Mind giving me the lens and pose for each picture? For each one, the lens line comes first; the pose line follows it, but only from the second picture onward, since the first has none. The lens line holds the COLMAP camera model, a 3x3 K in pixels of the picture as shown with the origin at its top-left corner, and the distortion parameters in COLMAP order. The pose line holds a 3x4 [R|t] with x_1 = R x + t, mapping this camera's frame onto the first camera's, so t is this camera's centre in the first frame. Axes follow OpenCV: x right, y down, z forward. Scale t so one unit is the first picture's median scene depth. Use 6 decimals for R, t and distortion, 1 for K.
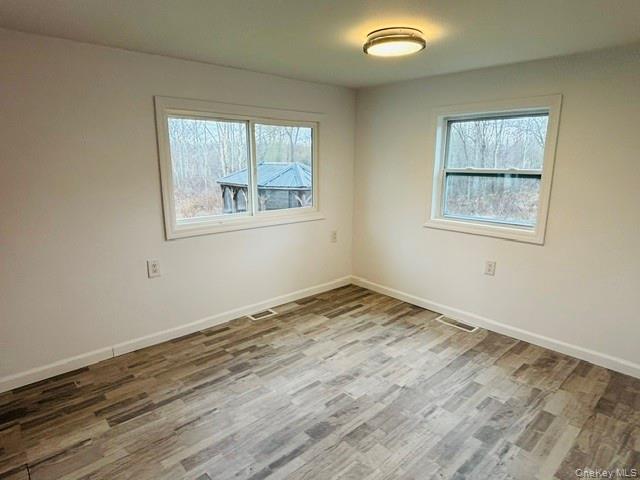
lens RADIAL K [[376.6, 0, 318.7], [0, 376.6, 243.4], [0, 0, 1]] dist [0.020968, -0.010017]
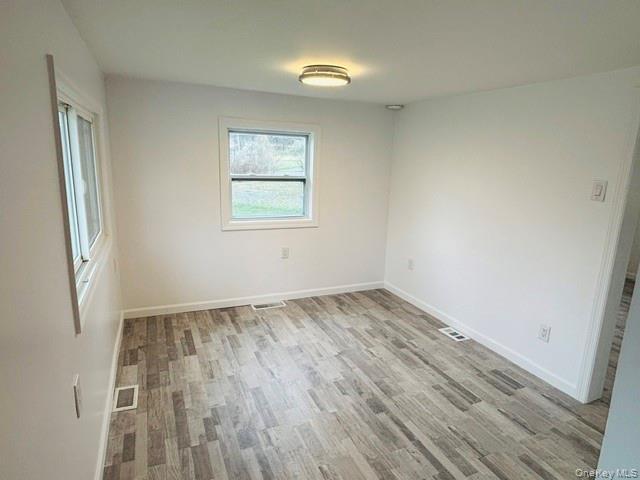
lens RADIAL K [[376.6, 0, 320.5], [0, 376.6, 233.8], [0, 0, 1]] dist [0.020968, -0.010017]
pose [[0.342460, -0.187030, 0.920729, -0.704823], [0.183411, 0.974440, 0.129722, -0.147989], [-0.921456, 0.124447, 0.368010, 0.437023]]
